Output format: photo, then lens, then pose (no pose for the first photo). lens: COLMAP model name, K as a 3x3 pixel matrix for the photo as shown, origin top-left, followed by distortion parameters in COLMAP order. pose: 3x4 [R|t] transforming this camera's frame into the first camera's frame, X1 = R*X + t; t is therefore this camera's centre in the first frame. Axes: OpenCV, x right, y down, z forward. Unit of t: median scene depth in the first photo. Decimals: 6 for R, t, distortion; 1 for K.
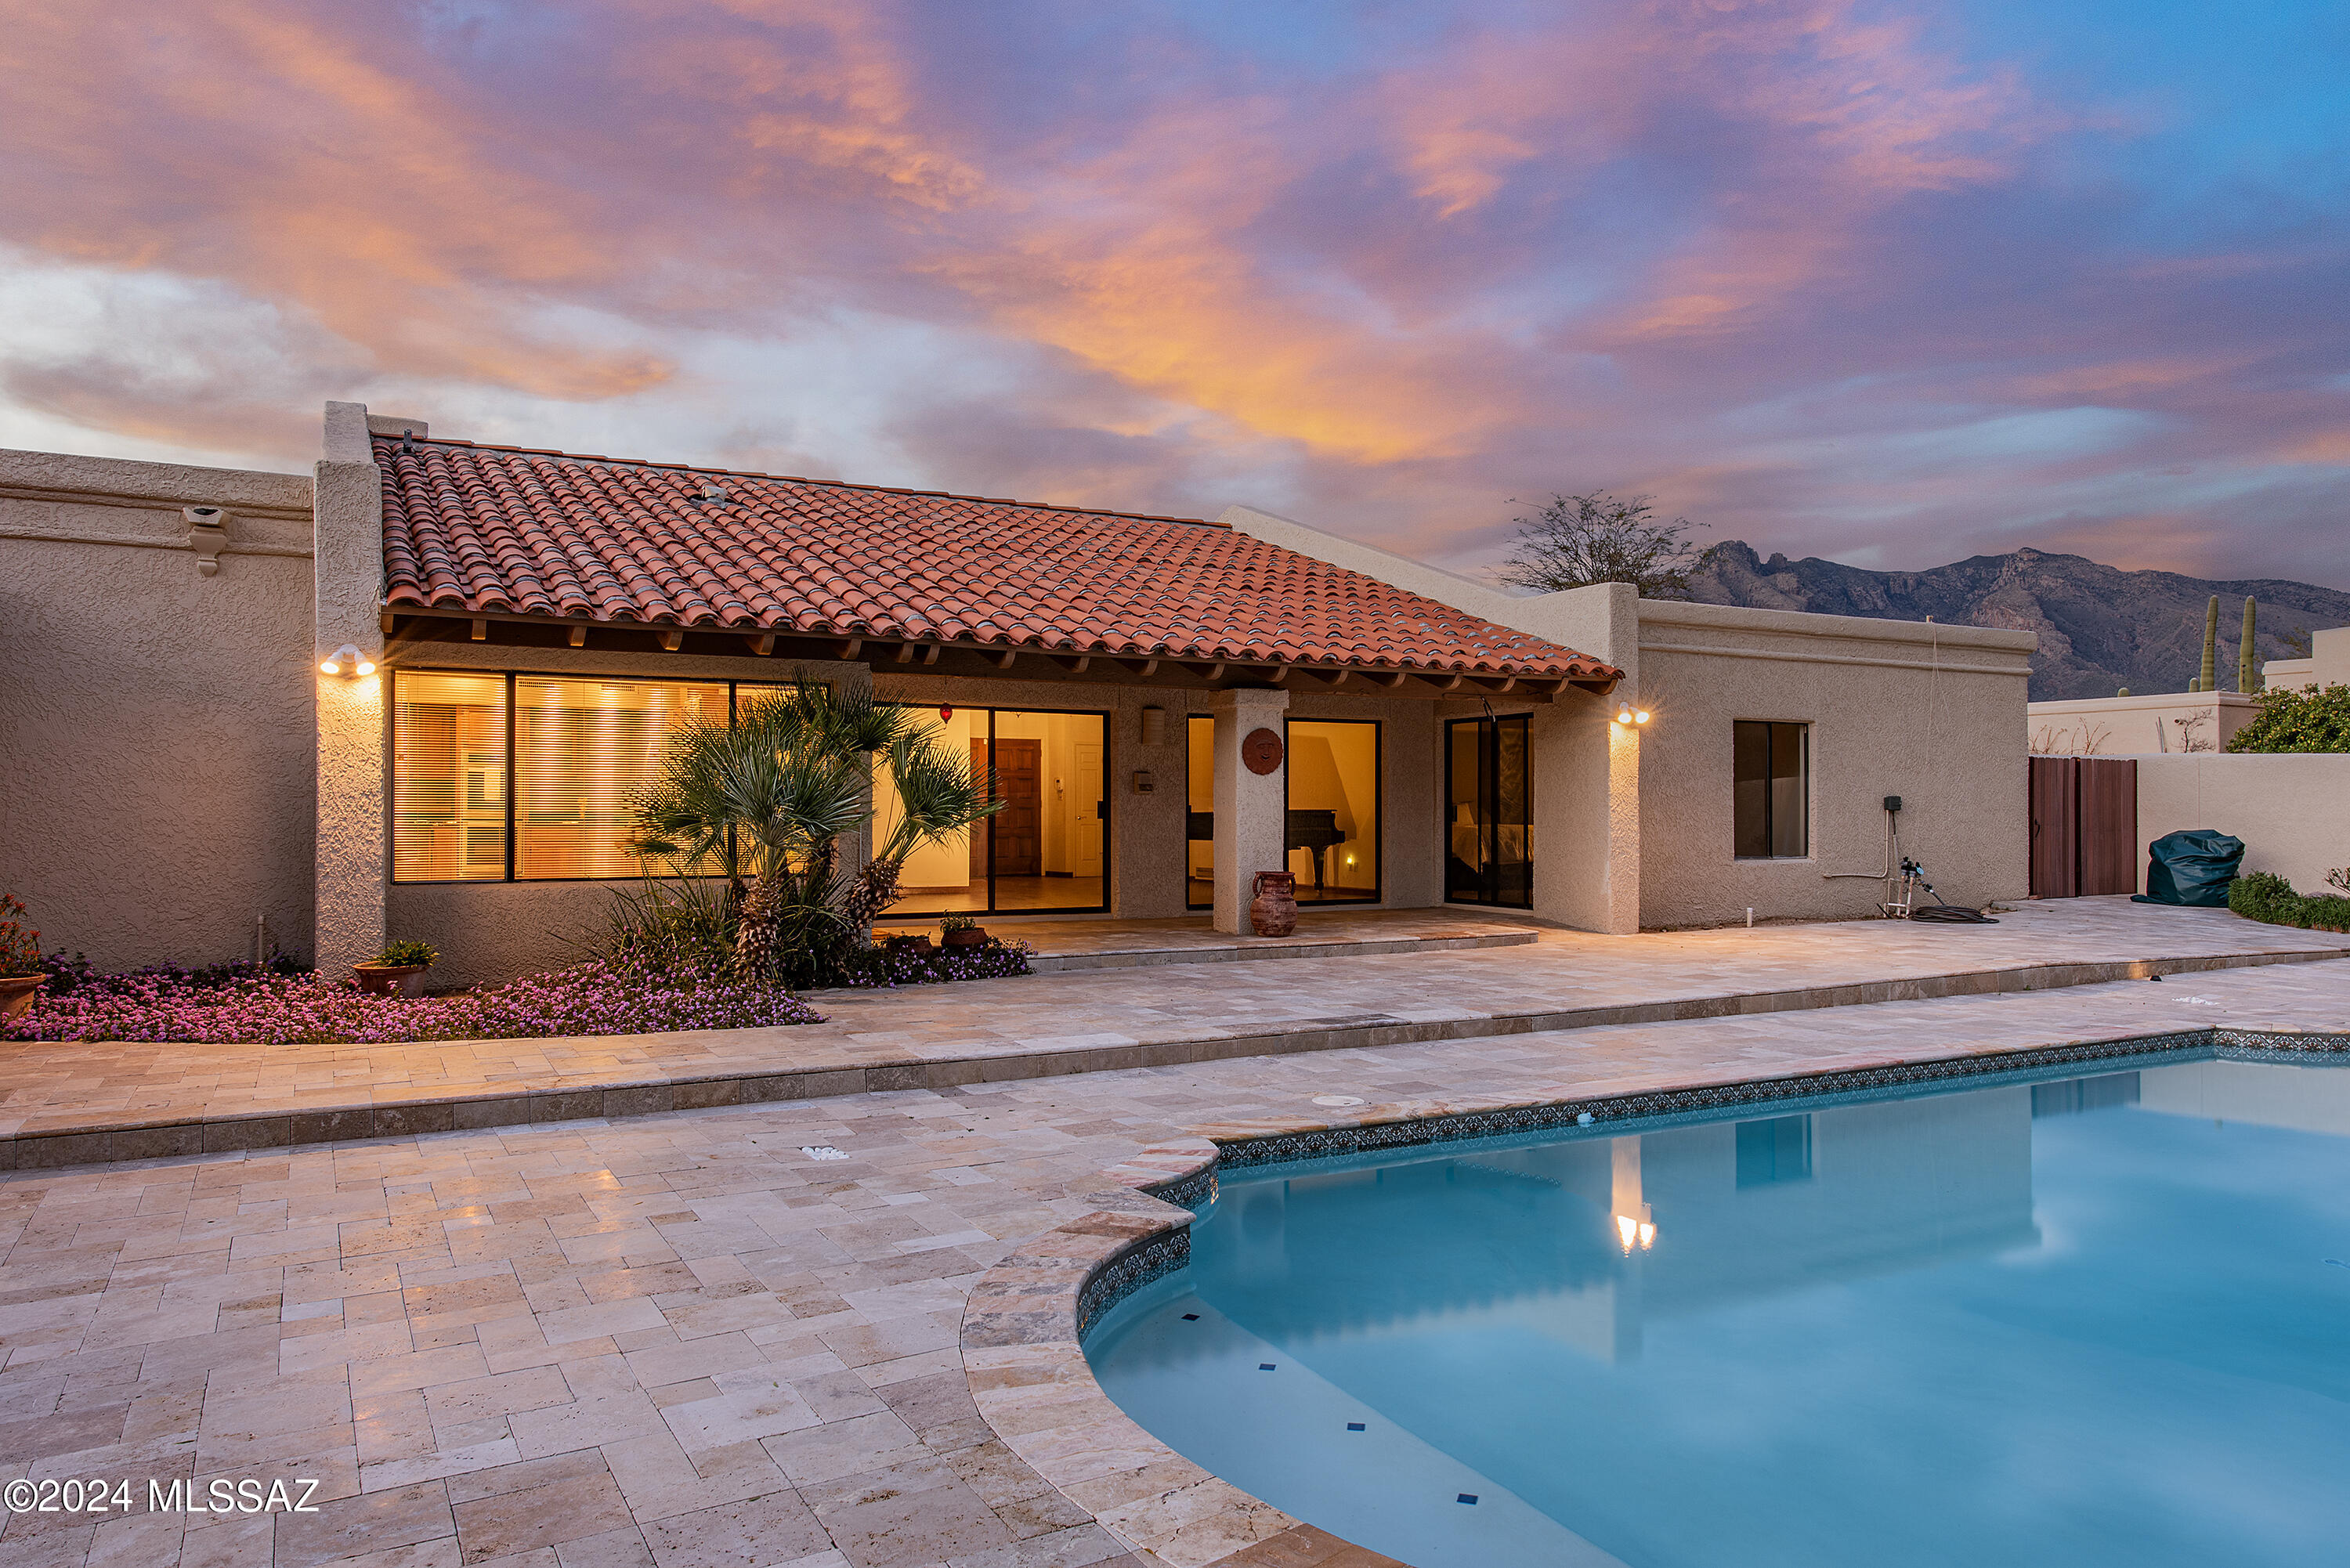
lens RADIAL K [[1584.8, 0, 1171.1], [0, 1584.8, 798.5], [0, 0, 1]] dist [0.004111, 0.002632]
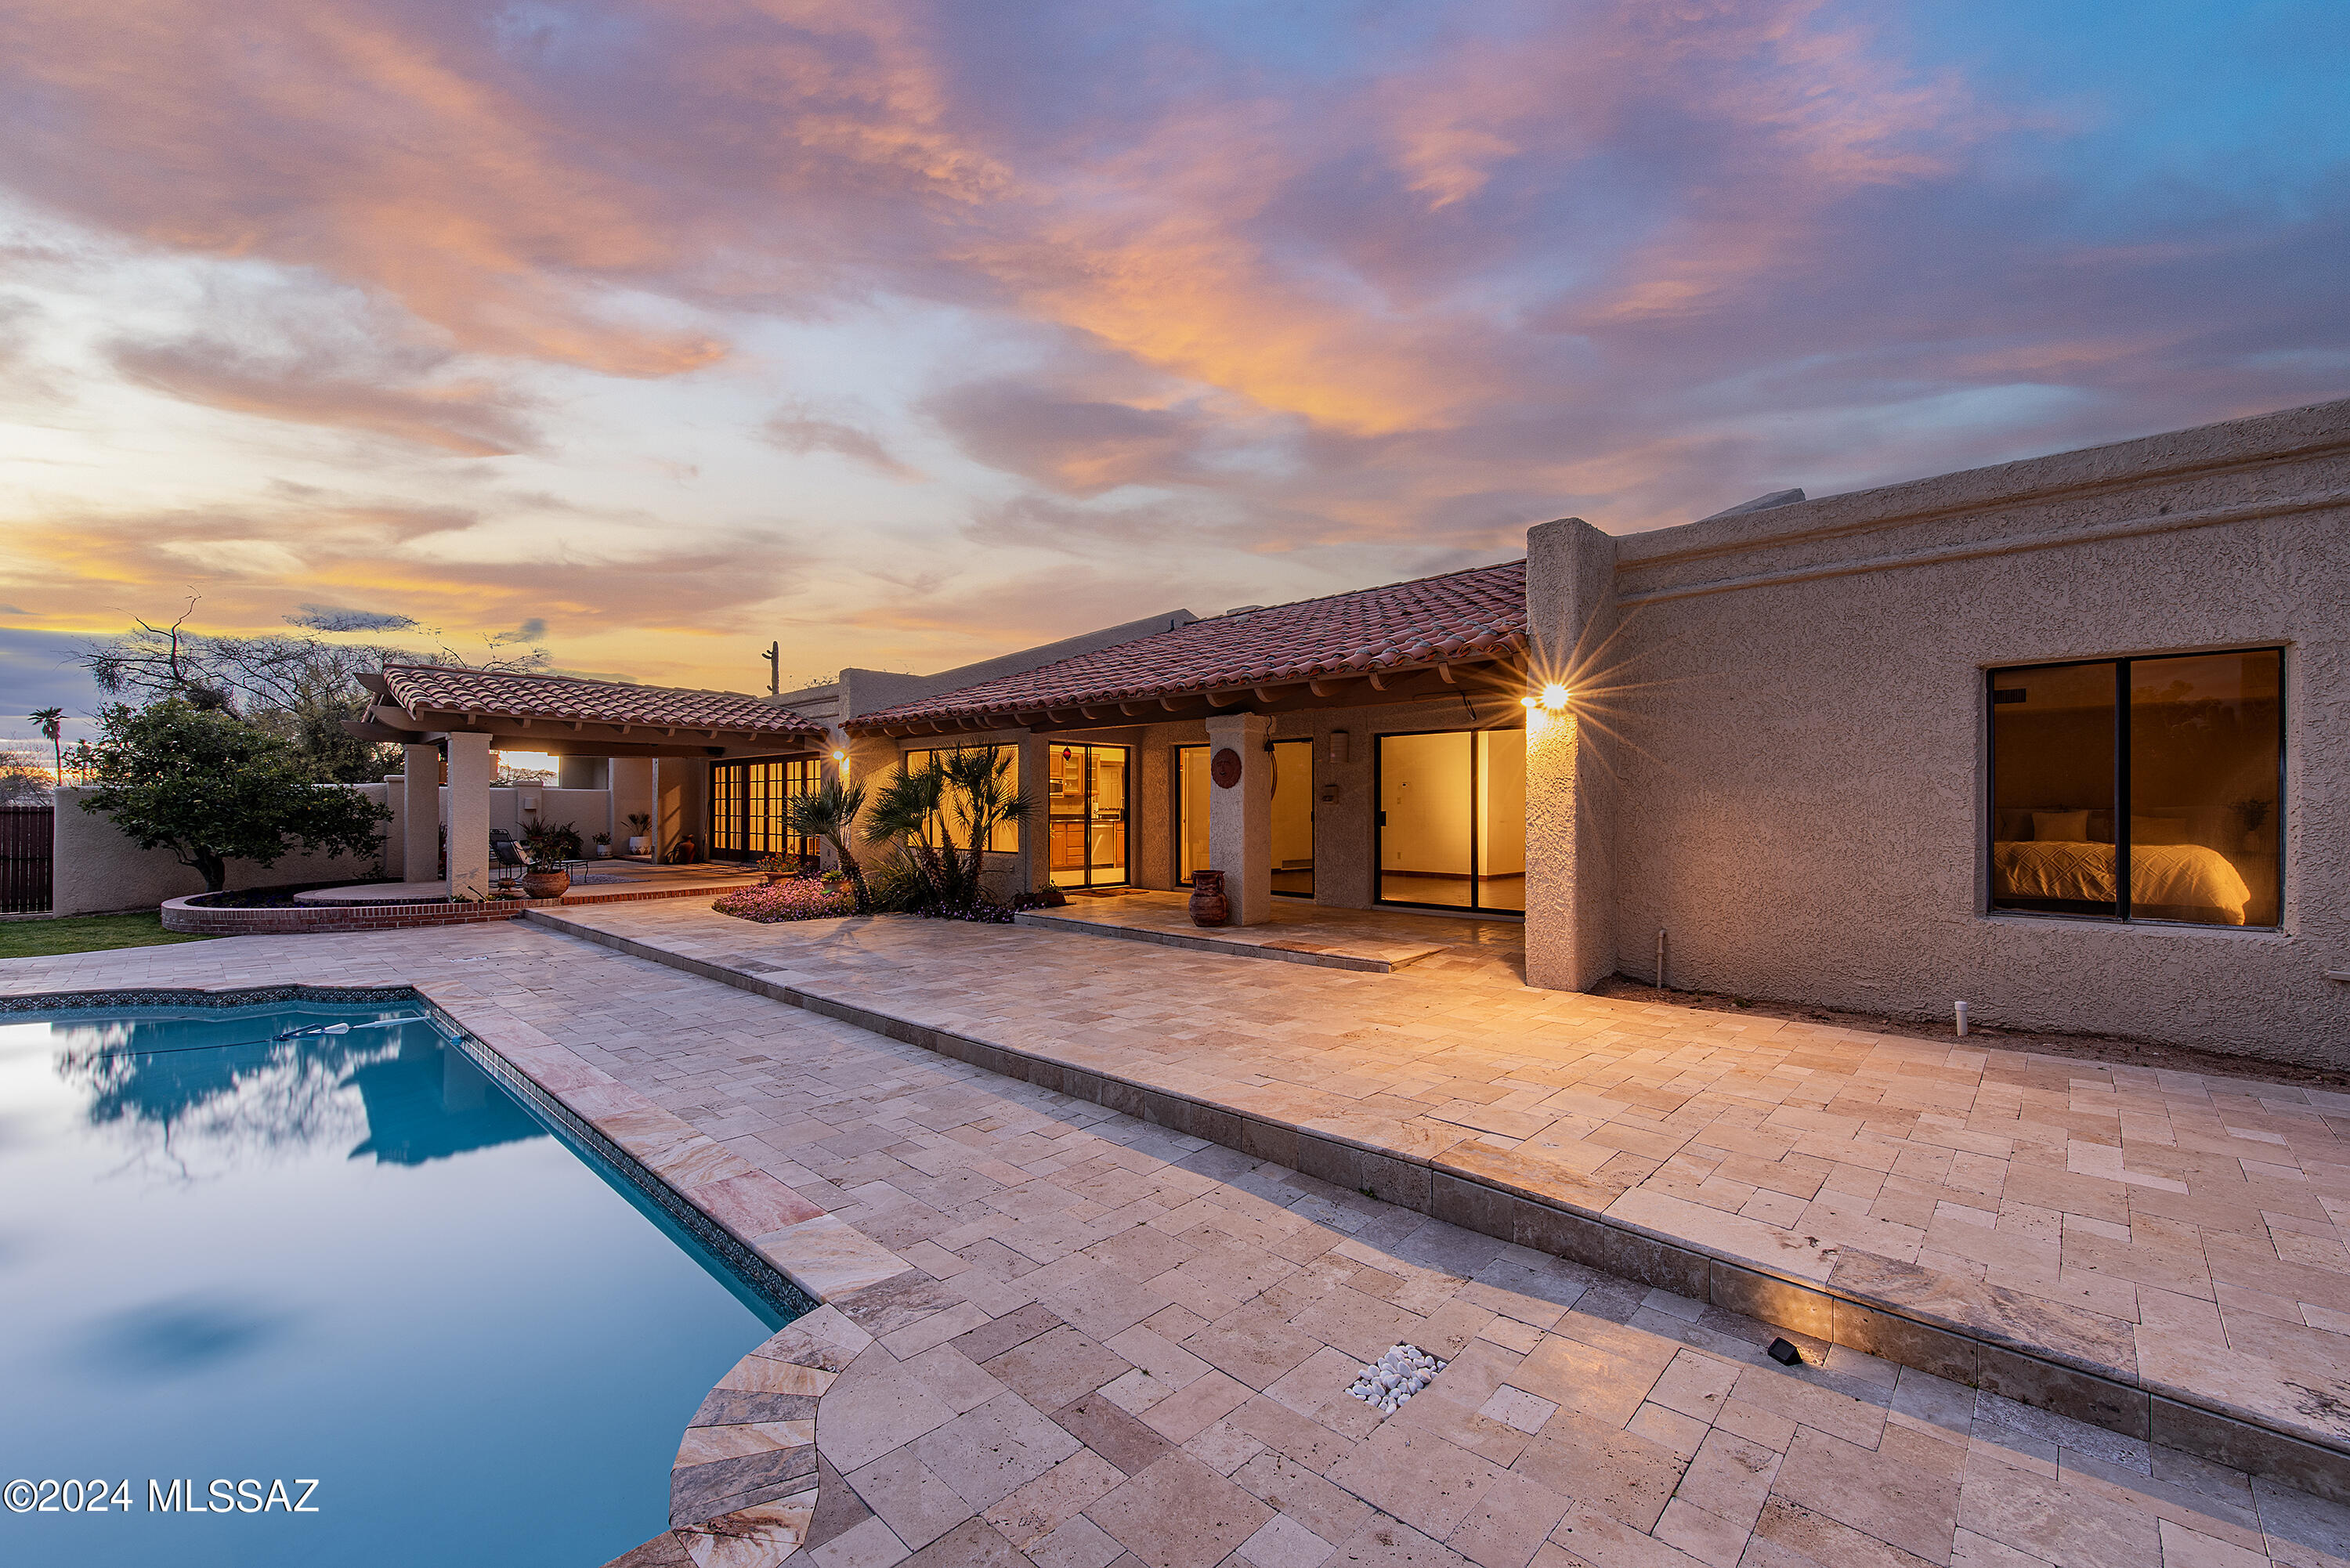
lens RADIAL K [[938.3, 0, 1175.0], [0, 938.3, 784.0], [0, 0, 1]] dist [0.001208, -0.000005]
pose [[0.309150, -0.023923, -0.950712, 0.637223], [0.006458, 0.999713, -0.023056, -0.002443], [0.950991, 0.000989, 0.309216, 0.678798]]
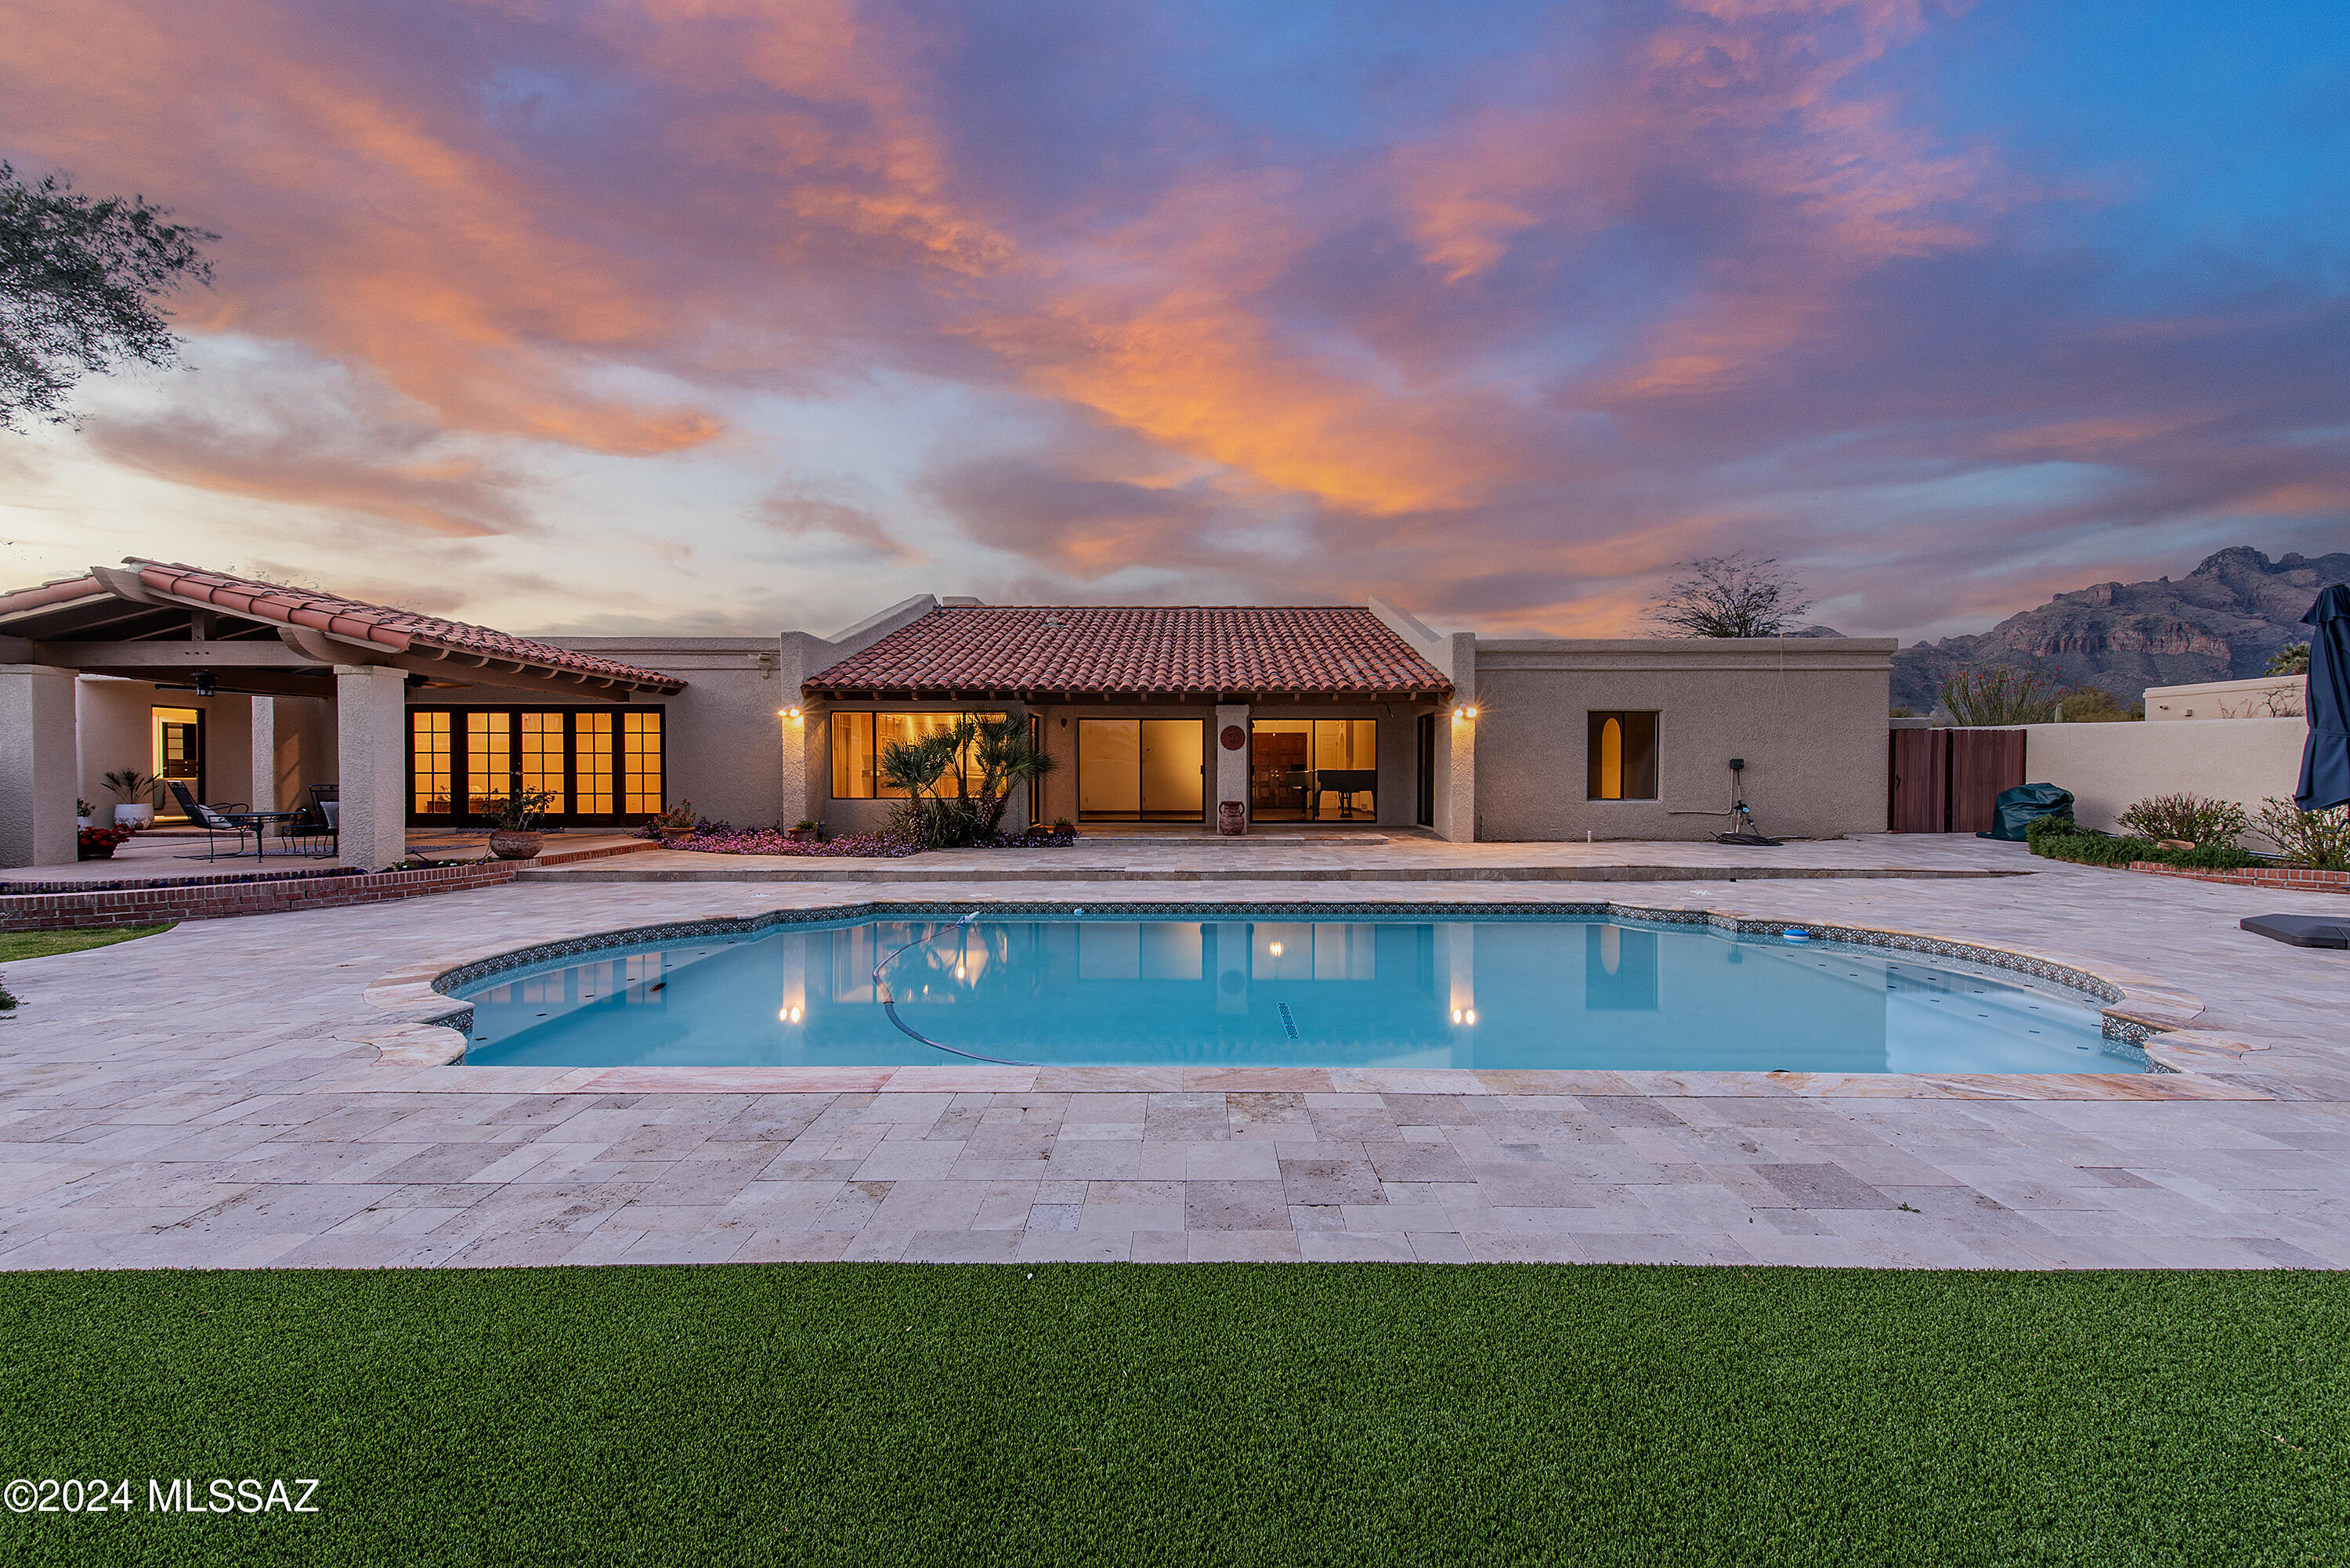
lens RADIAL K [[938.3, 0, 1175.0], [0, 938.3, 784.0], [0, 0, 1]] dist [0.001208, -0.000005]
pose [[0.874744, 0.003986, -0.484569, 0.487928], [0.004095, 0.999870, 0.015617, 0.006917], [0.484568, -0.015645, 0.874614, -0.012079]]
